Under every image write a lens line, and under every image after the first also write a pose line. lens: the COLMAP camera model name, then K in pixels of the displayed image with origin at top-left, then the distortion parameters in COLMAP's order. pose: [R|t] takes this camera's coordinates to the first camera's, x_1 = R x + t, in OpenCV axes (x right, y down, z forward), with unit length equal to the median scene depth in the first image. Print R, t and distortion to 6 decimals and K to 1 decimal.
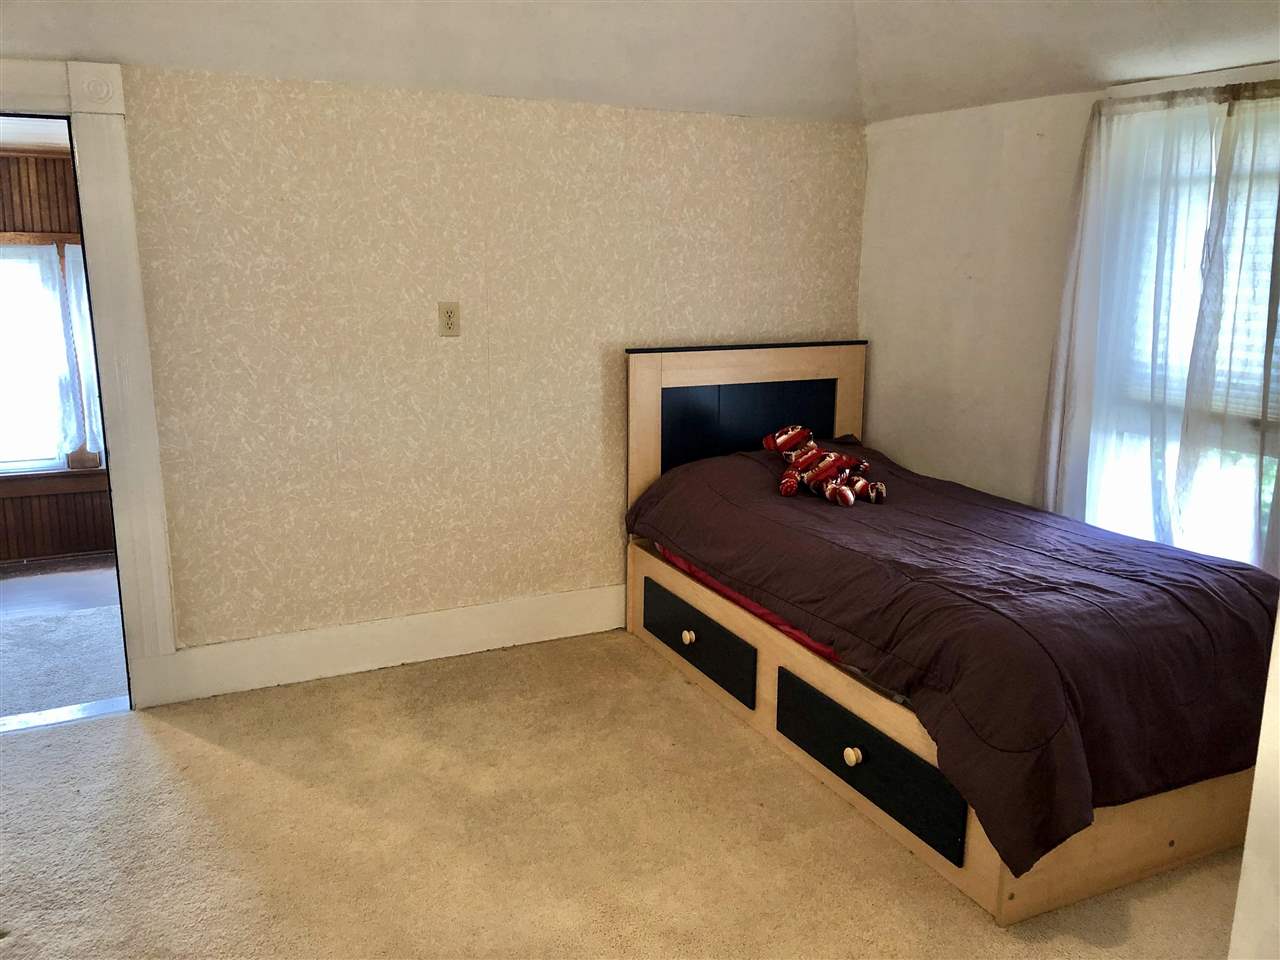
lens RADIAL K [[1059.9, 0, 639.5], [0, 1059.9, 481.1], [0, 0, 1]] dist [0.030205, -0.019653]
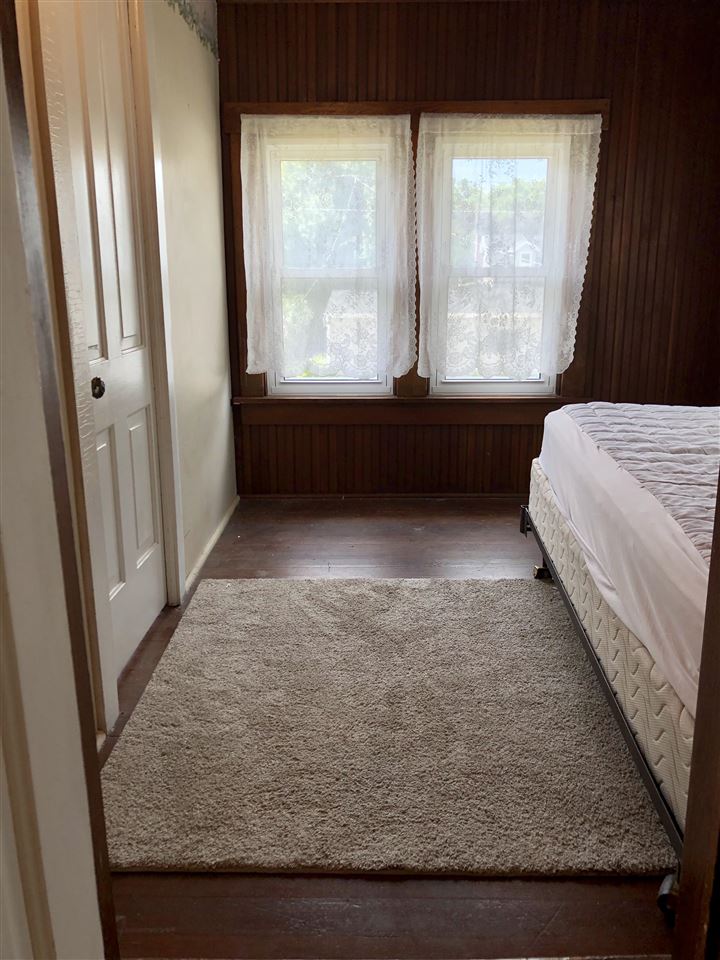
lens RADIAL K [[794.9, 0, 360.2], [0, 794.9, 479.3], [0, 0, 1]] dist [0.030205, -0.019653]
pose [[0.894381, 0.109681, -0.433651, -0.289490], [-0.080610, 0.993121, 0.084933, 0.003955], [0.439983, -0.041006, 0.897069, 0.432406]]
